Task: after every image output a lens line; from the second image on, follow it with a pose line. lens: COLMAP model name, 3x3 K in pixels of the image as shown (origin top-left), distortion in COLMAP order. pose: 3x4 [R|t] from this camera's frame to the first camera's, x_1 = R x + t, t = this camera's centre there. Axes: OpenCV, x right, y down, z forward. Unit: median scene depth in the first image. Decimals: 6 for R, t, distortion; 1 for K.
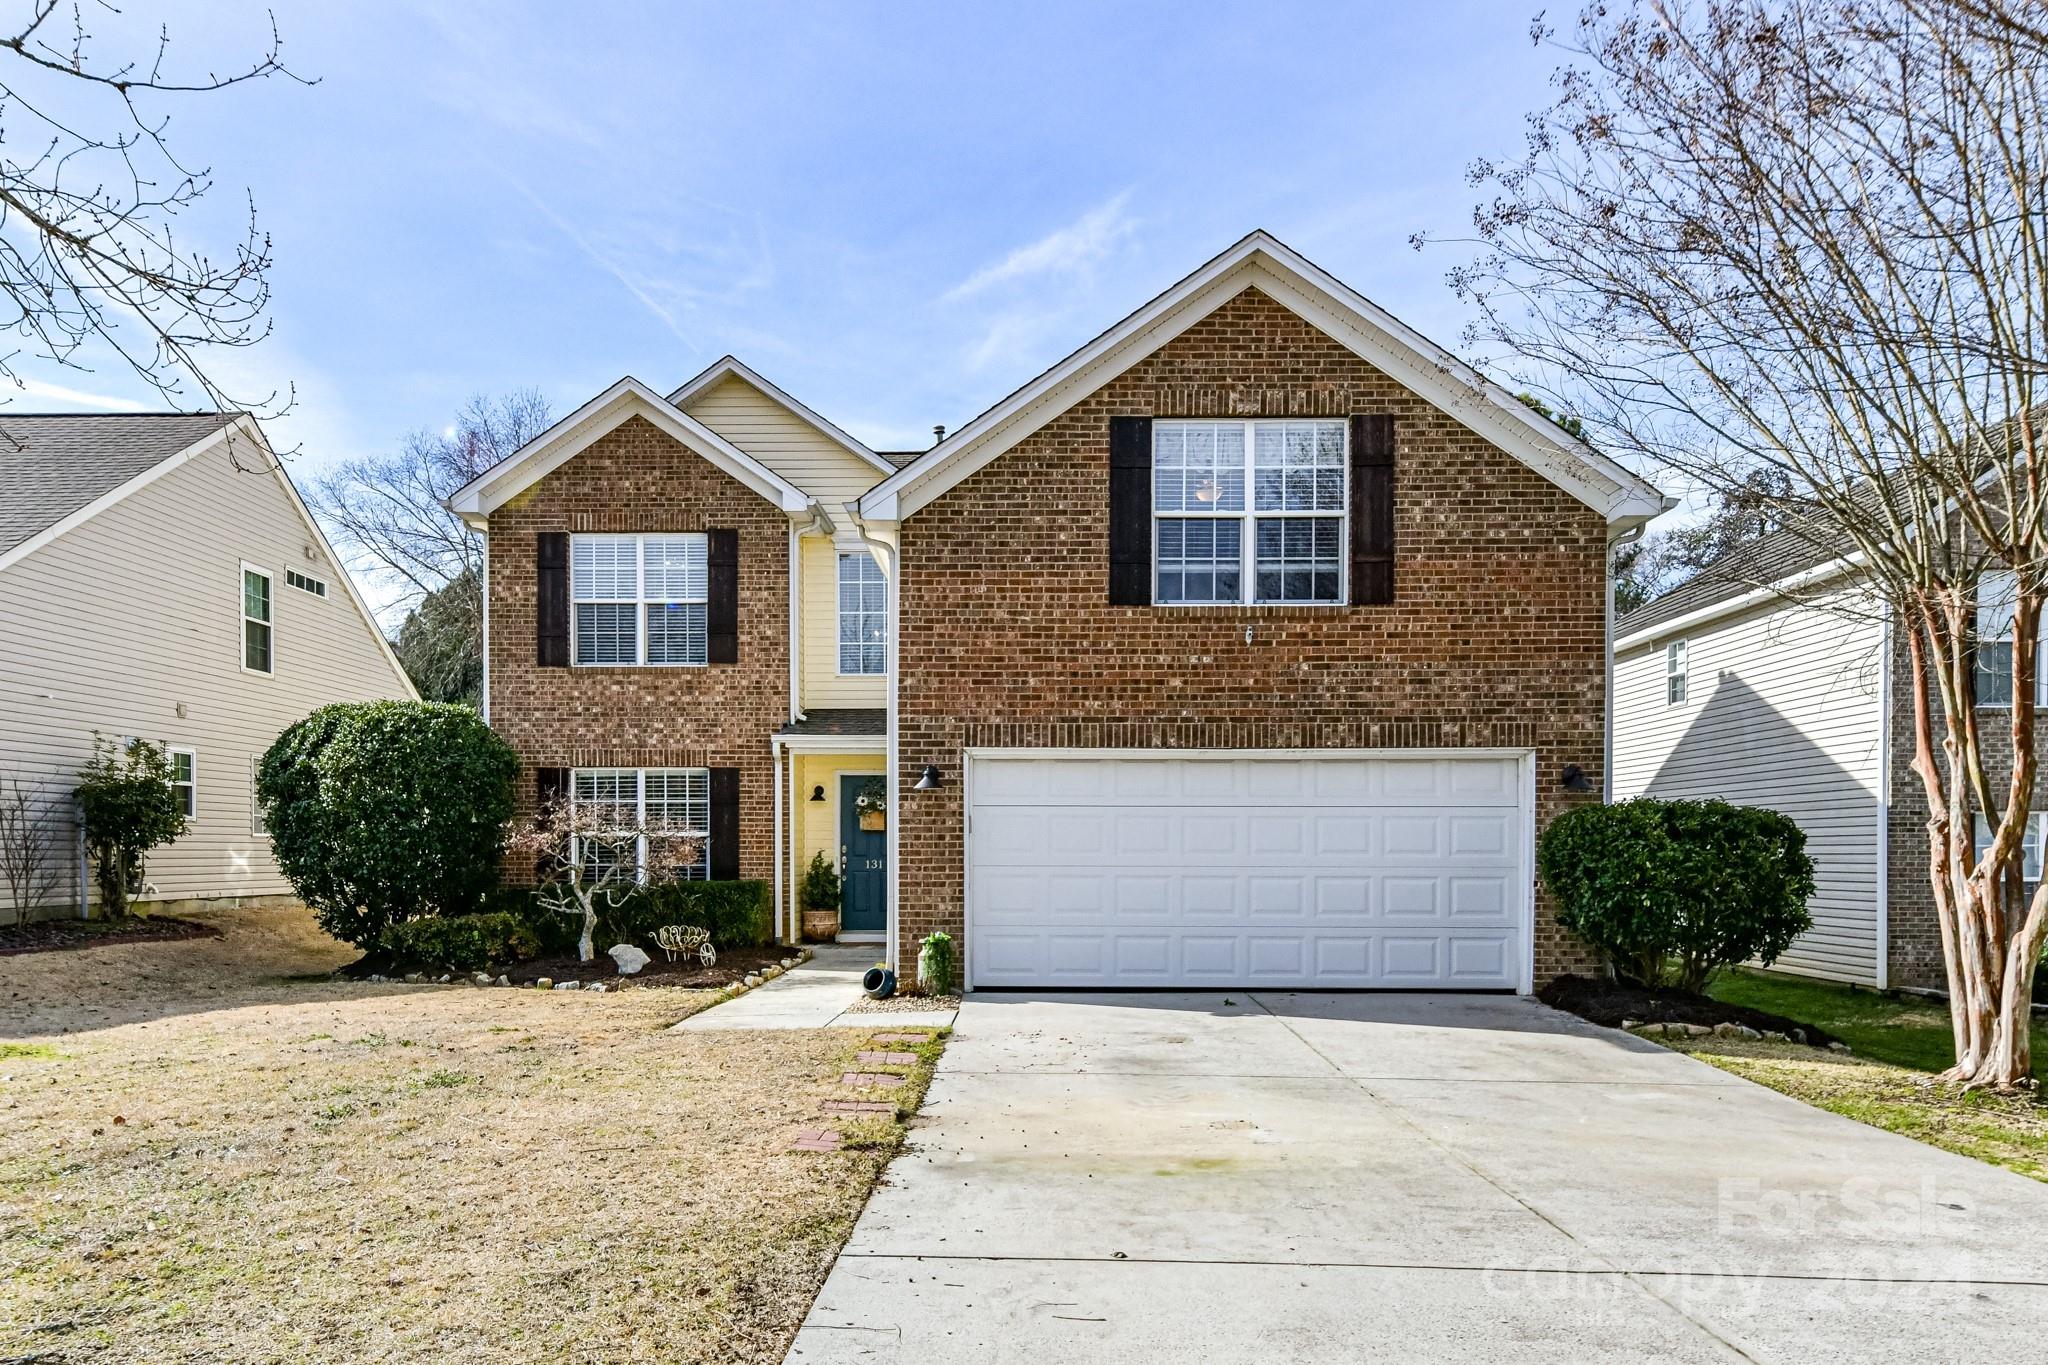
lens RADIAL K [[801.5, 0, 1085.6], [0, 801.5, 618.8], [0, 0, 1]] dist [-0.000551, -0.000139]
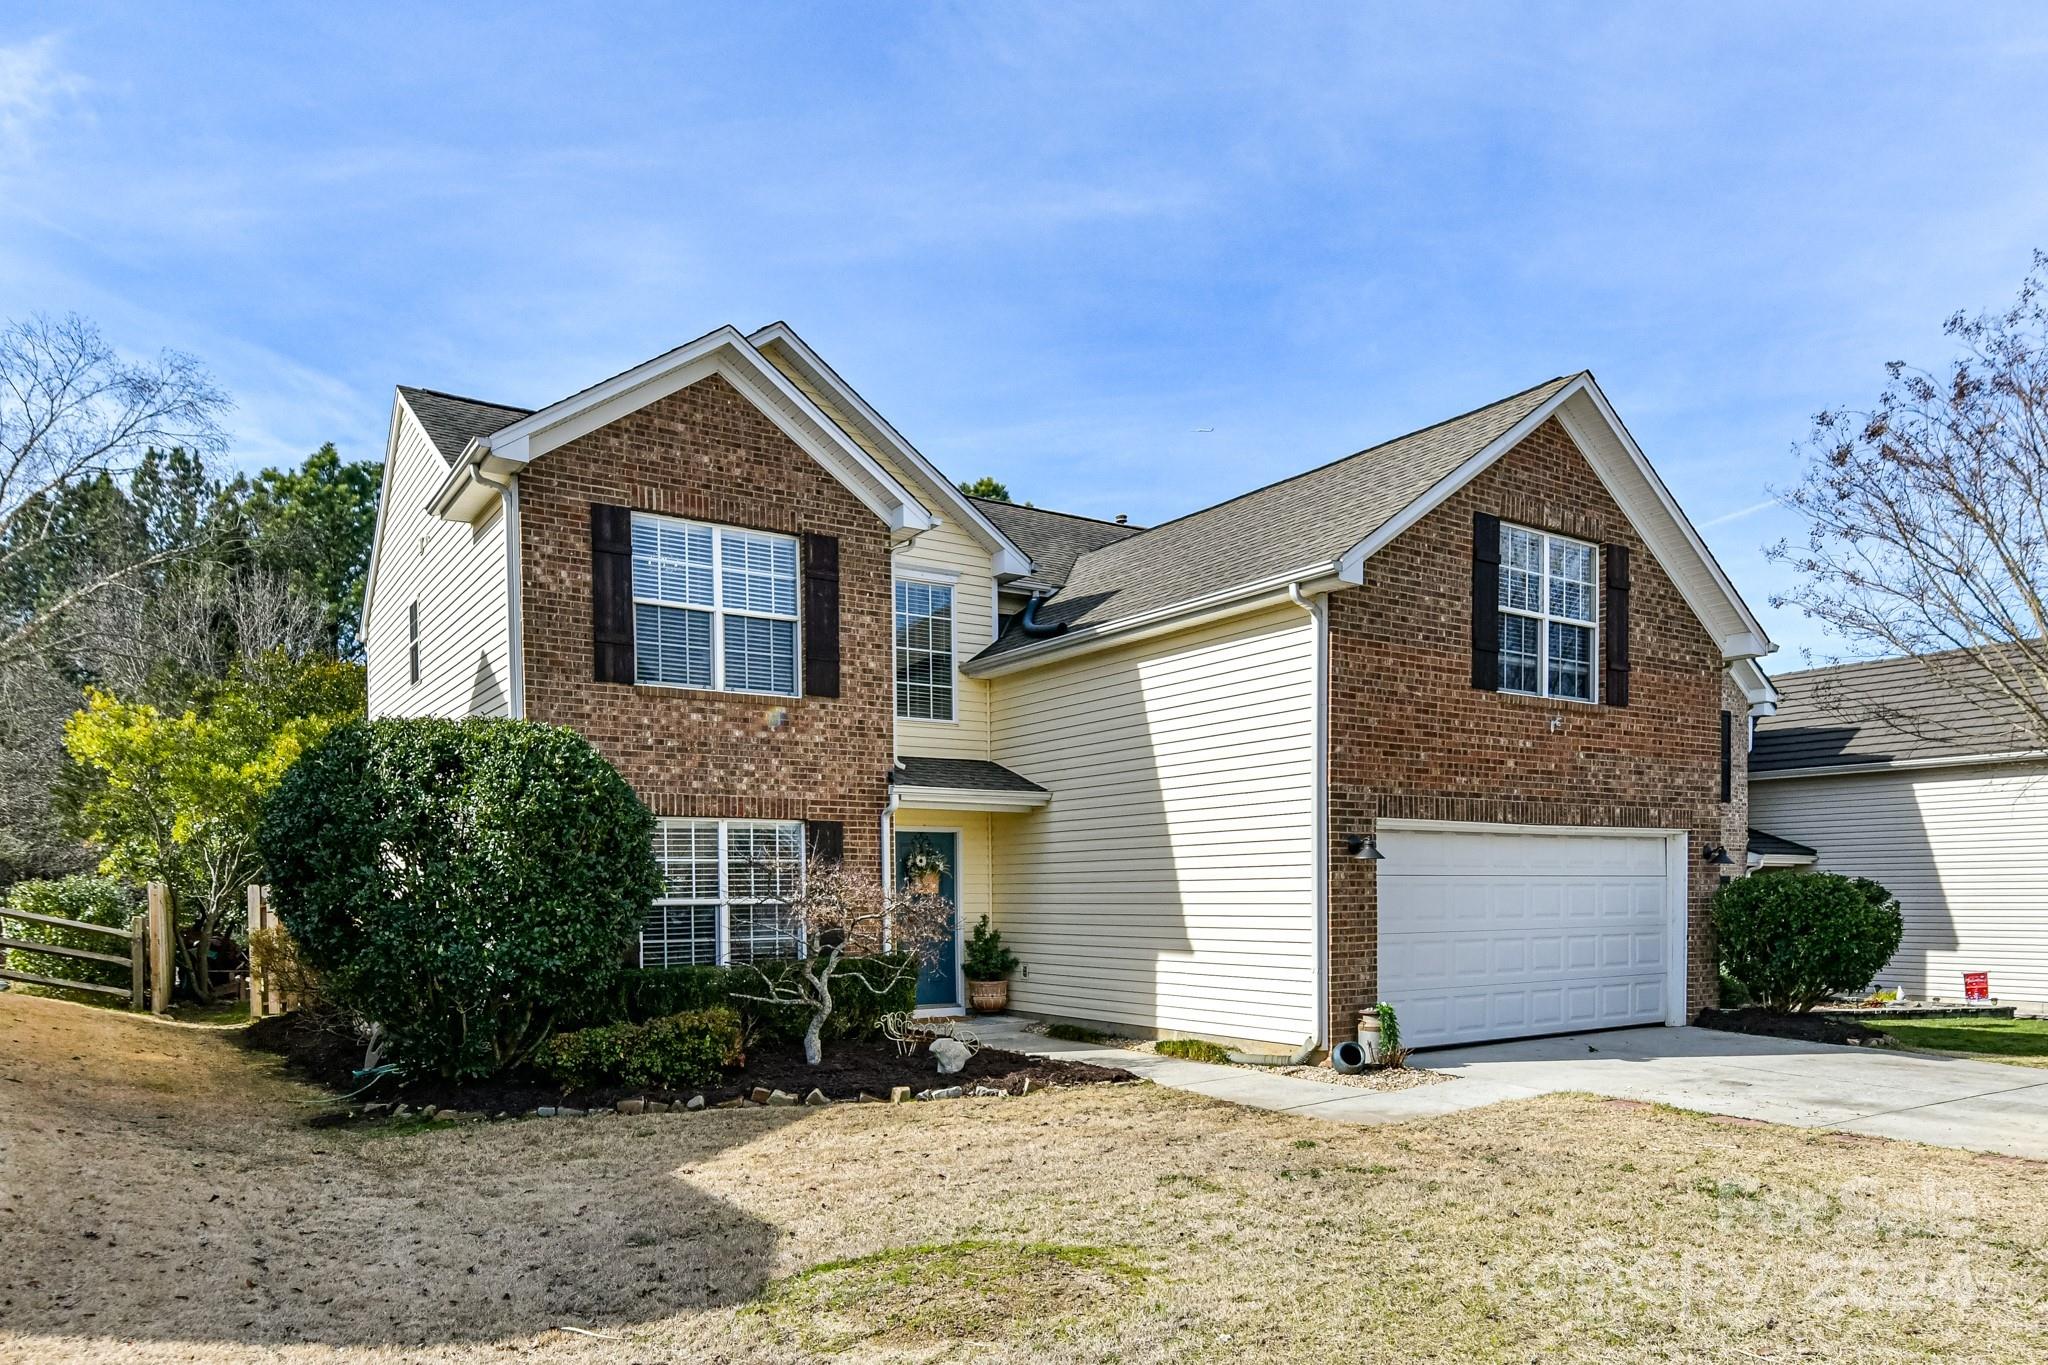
lens RADIAL K [[814.4, 0, 1034.9], [0, 814.4, 680.7], [0, 0, 1]] dist [-0.000641, -0.000472]
pose [[0.923023, 0.091586, 0.373684, -0.871871], [-0.097050, 0.995271, -0.004211, 0.032771], [-0.372302, -0.032380, 0.927547, 0.201203]]
